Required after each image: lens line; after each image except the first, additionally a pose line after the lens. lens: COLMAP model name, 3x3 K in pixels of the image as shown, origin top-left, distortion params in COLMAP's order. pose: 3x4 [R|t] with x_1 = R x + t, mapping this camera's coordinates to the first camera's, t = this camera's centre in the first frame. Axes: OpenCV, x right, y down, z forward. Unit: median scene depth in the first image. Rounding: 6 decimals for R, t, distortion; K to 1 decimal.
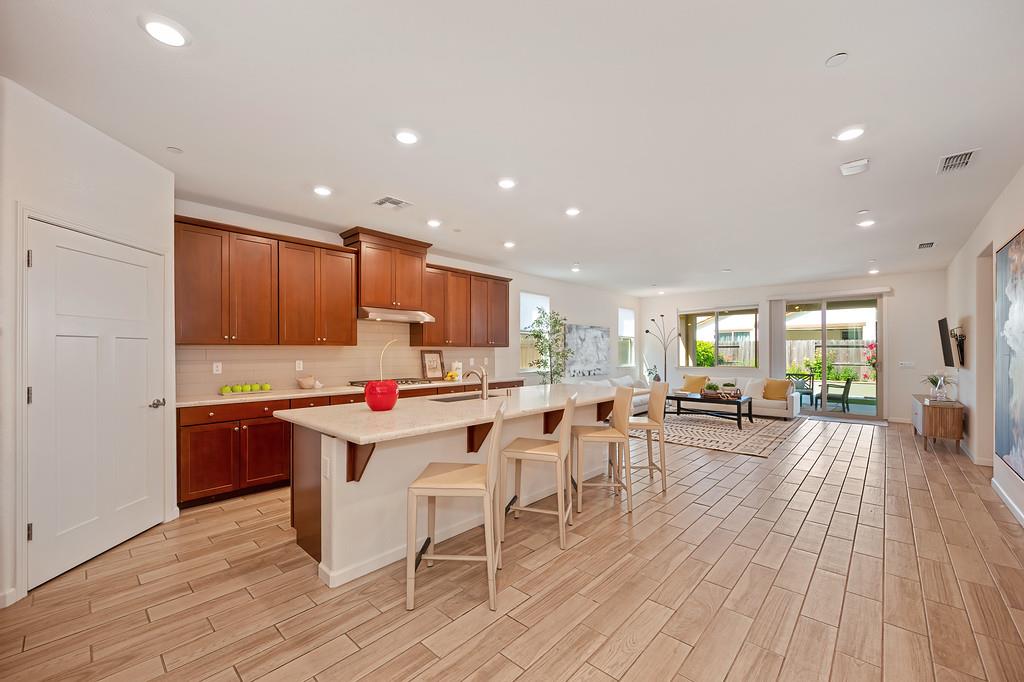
lens RADIAL K [[405.6, 0, 511.9], [0, 405.6, 350.1], [0, 0, 1]] dist [-0.001110, 0.000663]
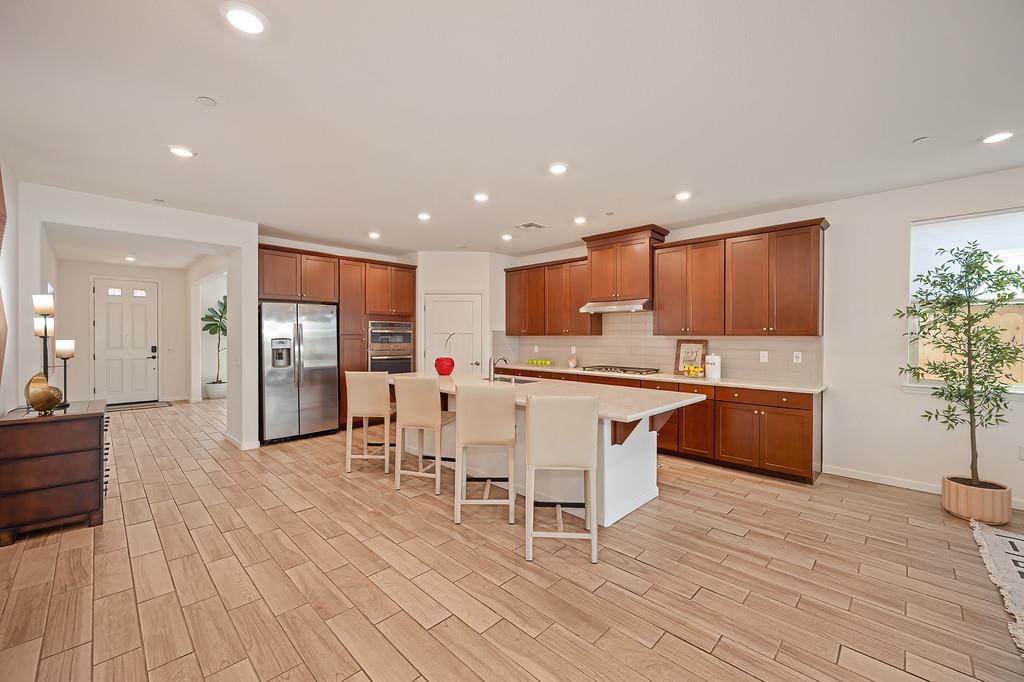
lens RADIAL K [[405.6, 0, 517.6], [0, 405.6, 342.8], [0, 0, 1]] dist [-0.001110, 0.000663]
pose [[-0.019059, 0.016885, -0.999676, 0.678489], [0.000957, 0.999857, 0.016869, -0.007564], [0.999818, -0.000635, -0.019073, 0.665720]]
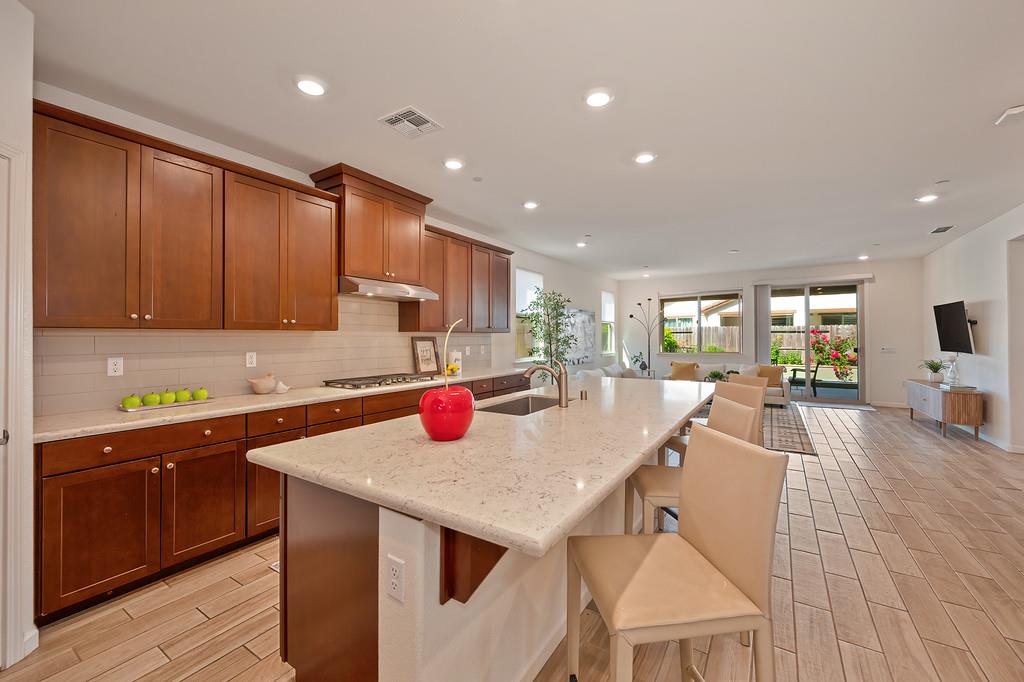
lens RADIAL K [[405.6, 0, 517.0], [0, 405.6, 332.9], [0, 0, 1]] dist [-0.001110, 0.000663]
pose [[0.984928, -0.000757, 0.172963, -0.159878], [0.002006, 0.999973, -0.007044, -0.001103], [-0.172953, 0.007285, 0.984903, 0.198091]]
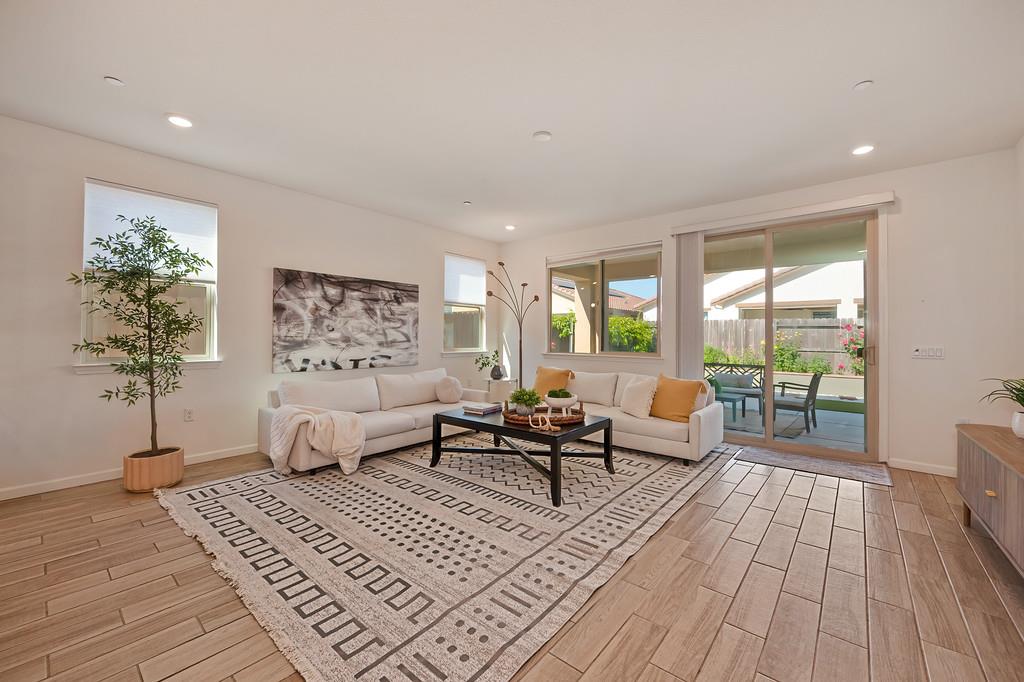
lens RADIAL K [[405.6, 0, 514.9], [0, 405.6, 331.6], [0, 0, 1]] dist [-0.001110, 0.000663]
pose [[0.999023, 0.008063, 0.043441, 0.593454], [-0.007753, 0.999943, -0.007302, 0.024471], [-0.043497, 0.006958, 0.999029, 0.691971]]
